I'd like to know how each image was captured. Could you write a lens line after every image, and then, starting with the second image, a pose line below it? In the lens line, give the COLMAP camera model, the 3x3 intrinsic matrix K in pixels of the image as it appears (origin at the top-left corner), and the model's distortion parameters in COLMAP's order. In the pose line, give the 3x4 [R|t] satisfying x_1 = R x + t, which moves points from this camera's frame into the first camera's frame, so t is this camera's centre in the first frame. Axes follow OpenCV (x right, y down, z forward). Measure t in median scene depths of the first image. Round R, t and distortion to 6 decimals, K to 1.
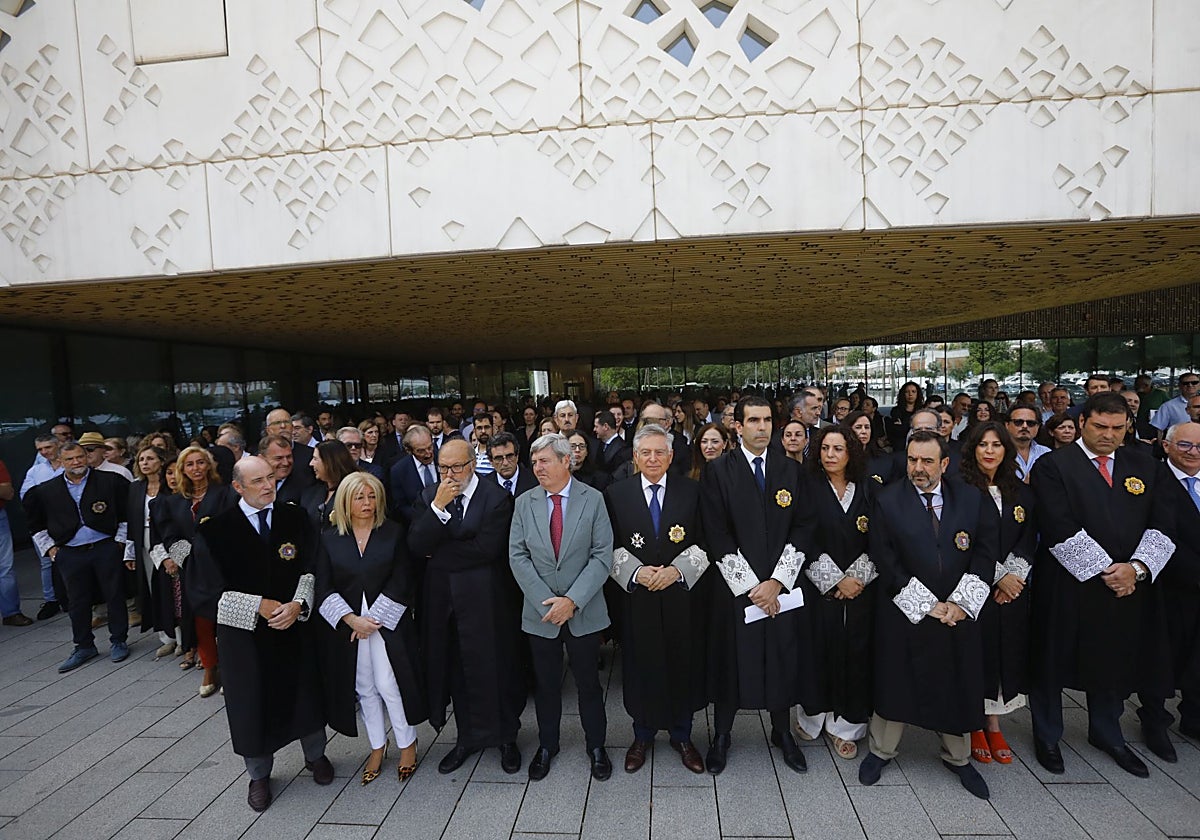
lens RADIAL K [[579.5, 0, 625.3], [0, 579.5, 418.5], [0, 0, 1]] dist [-0.057121, 0.020697]
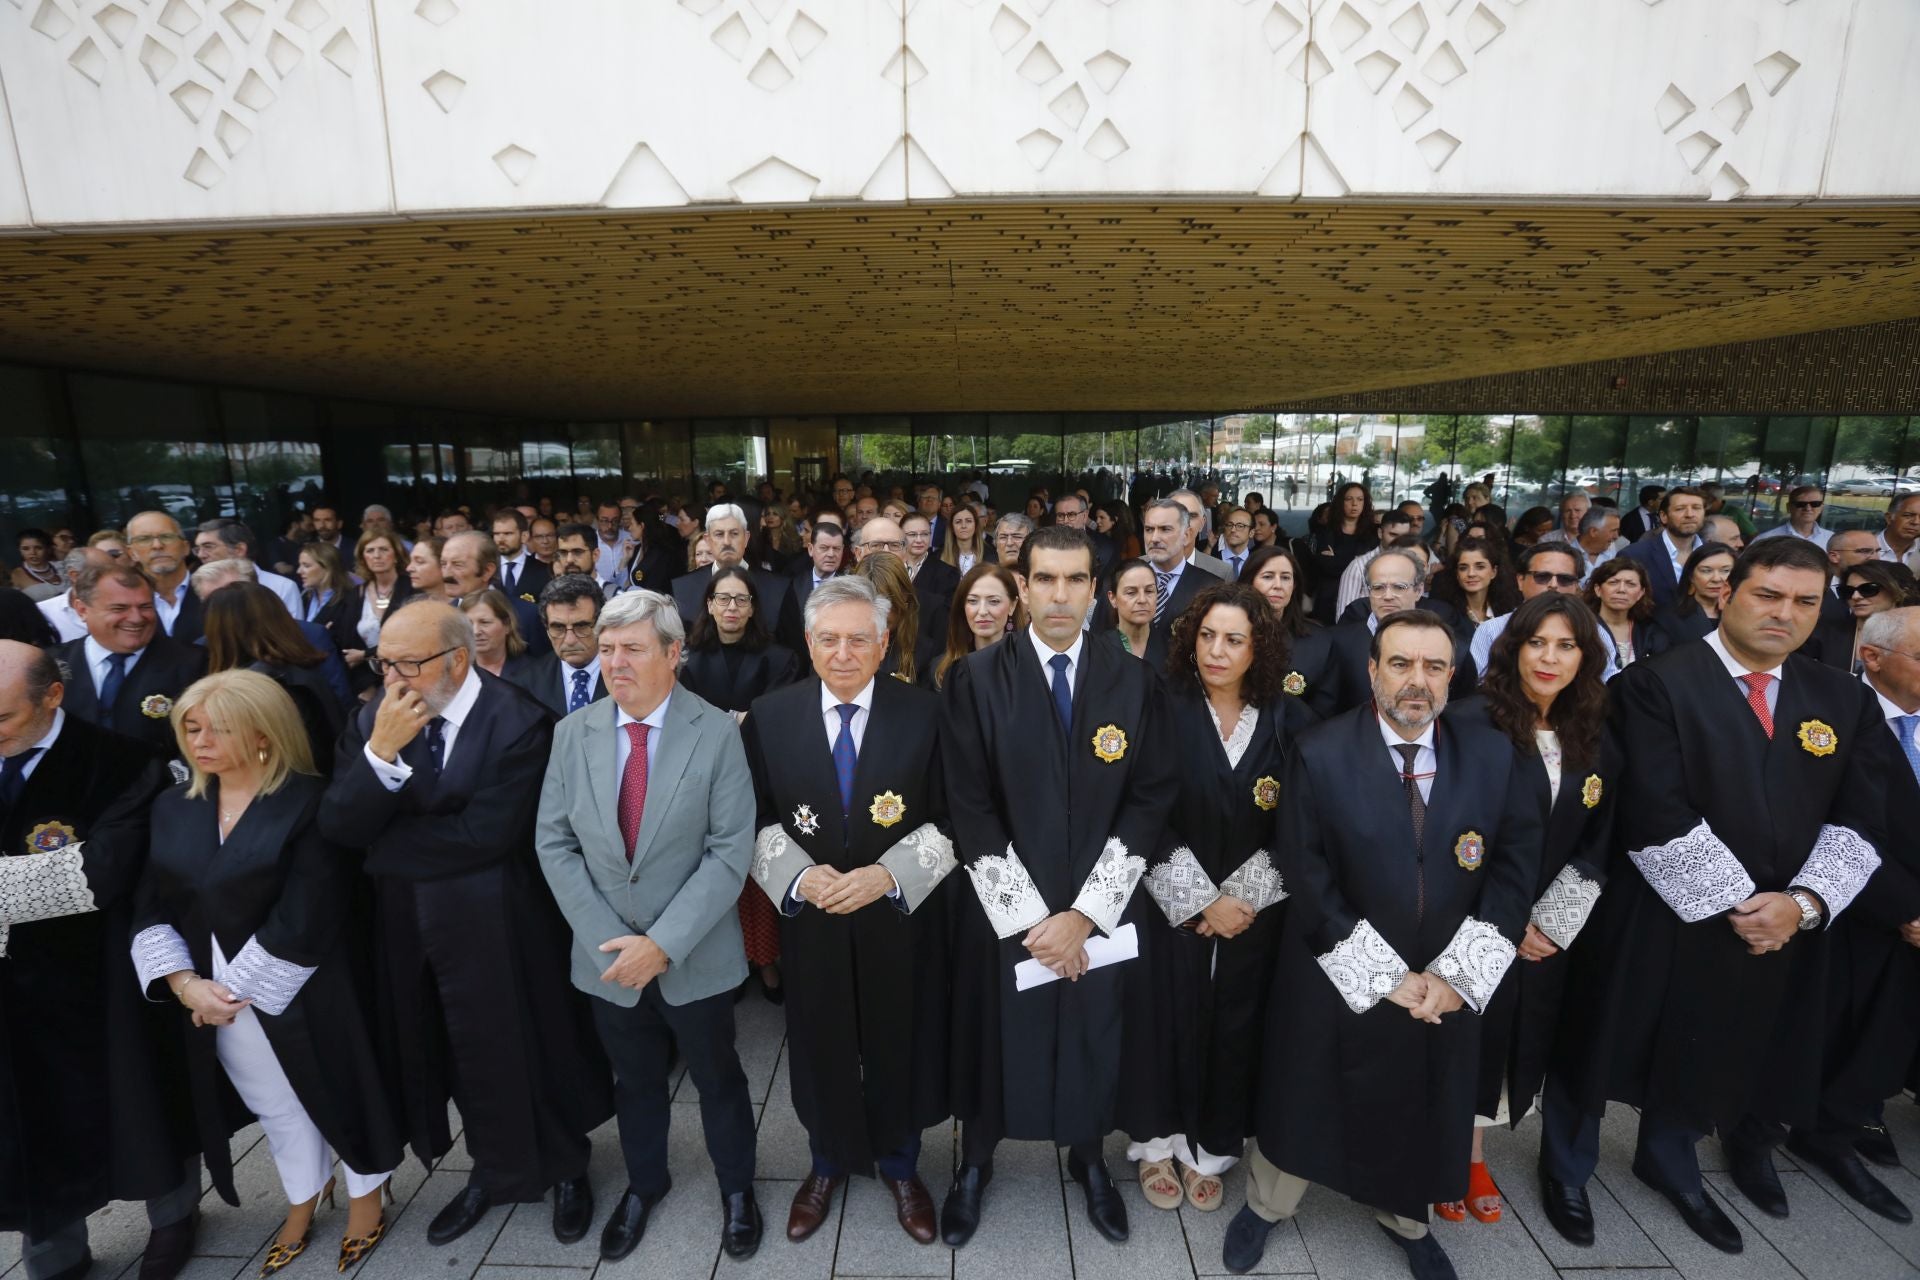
lens RADIAL K [[879.2, 0, 952.0], [0, 879.2, 637.1], [0, 0, 1]] dist [-0.055569, 0.020119]
pose [[0.998065, 0.019447, 0.059065, 0.054784], [-0.027437, 0.990103, 0.137636, -0.025413], [-0.055804, -0.138990, 0.988720, 0.163859]]
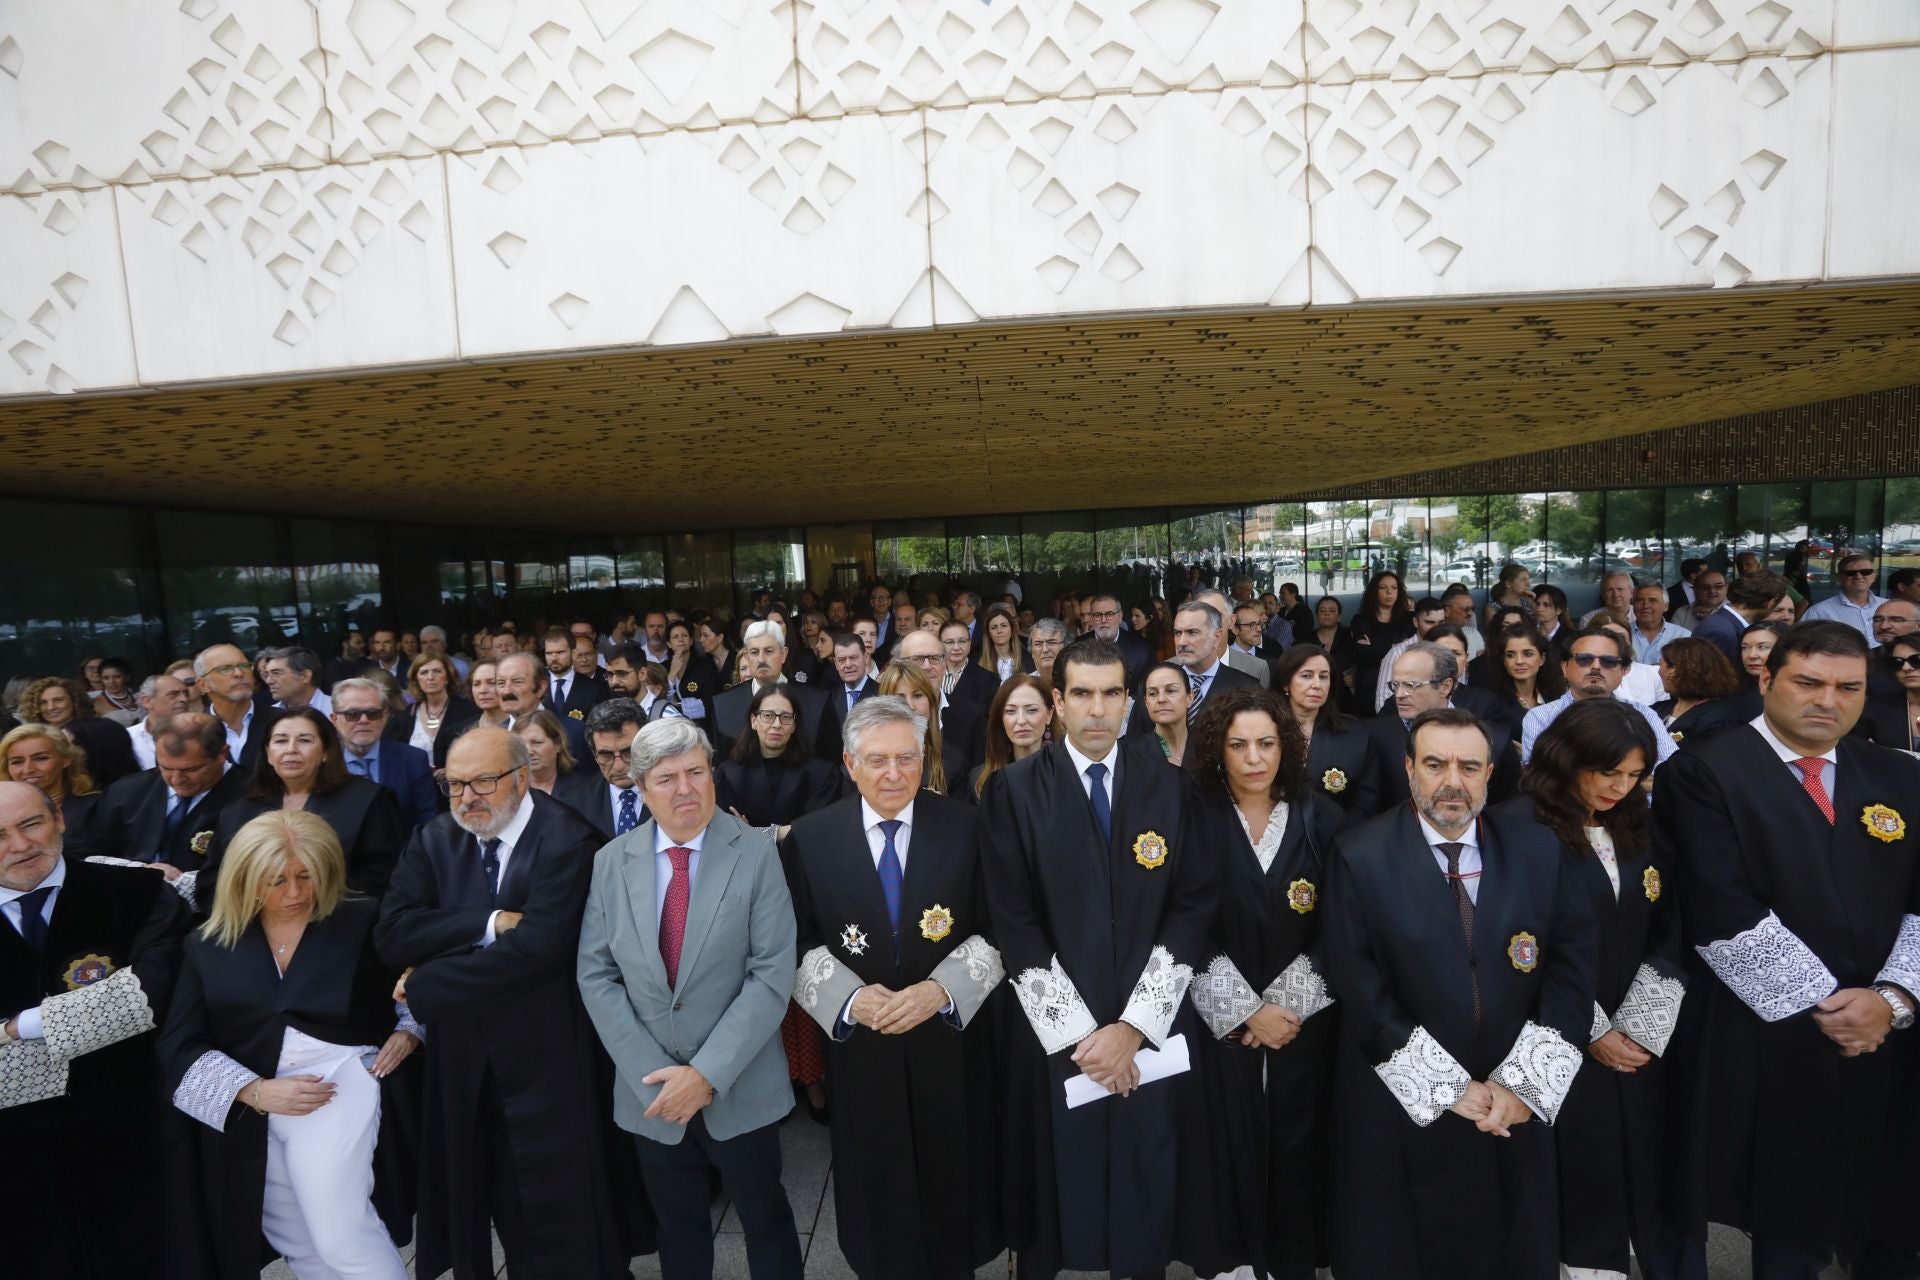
lens RADIAL K [[881.0, 0, 955.0], [0, 881.0, 640.4], [0, 0, 1]] dist [-0.057984, 0.021439]
pose [[0.999805, -0.008486, 0.017844, 0.055523], [0.007914, 0.999460, 0.031895, -0.034108], [-0.018105, -0.031748, 0.999332, 0.152178]]
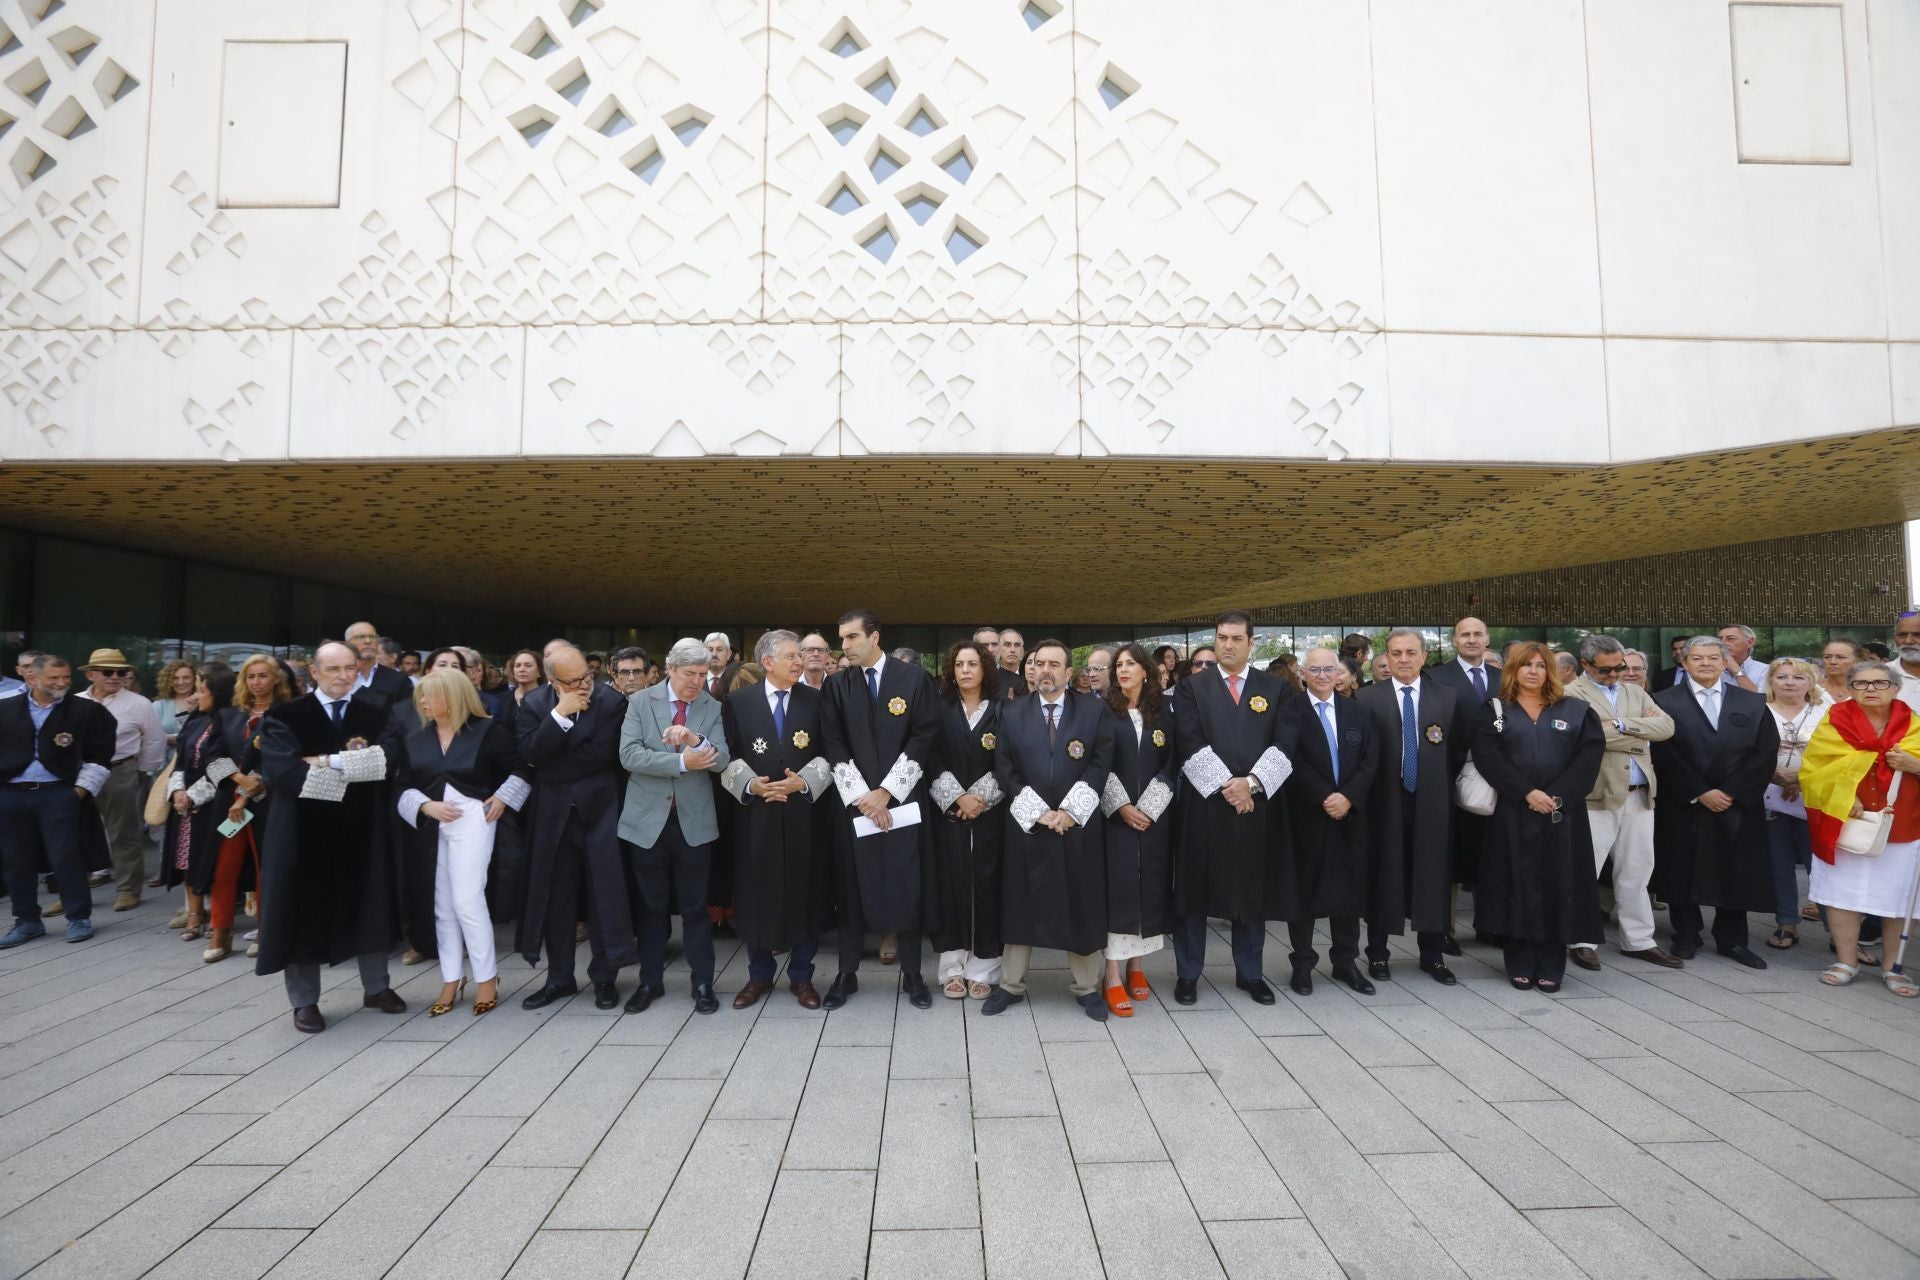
lens RADIAL K [[879.2, 0, 953.9], [0, 879.2, 638.9], [0, 0, 1]] dist [-0.055569, 0.020119]
pose [[0.995182, 0.043169, 0.088026, 0.118090], [-0.032849, 0.992766, -0.115487, 0.105598], [-0.092374, 0.112039, 0.989401, -0.271376]]
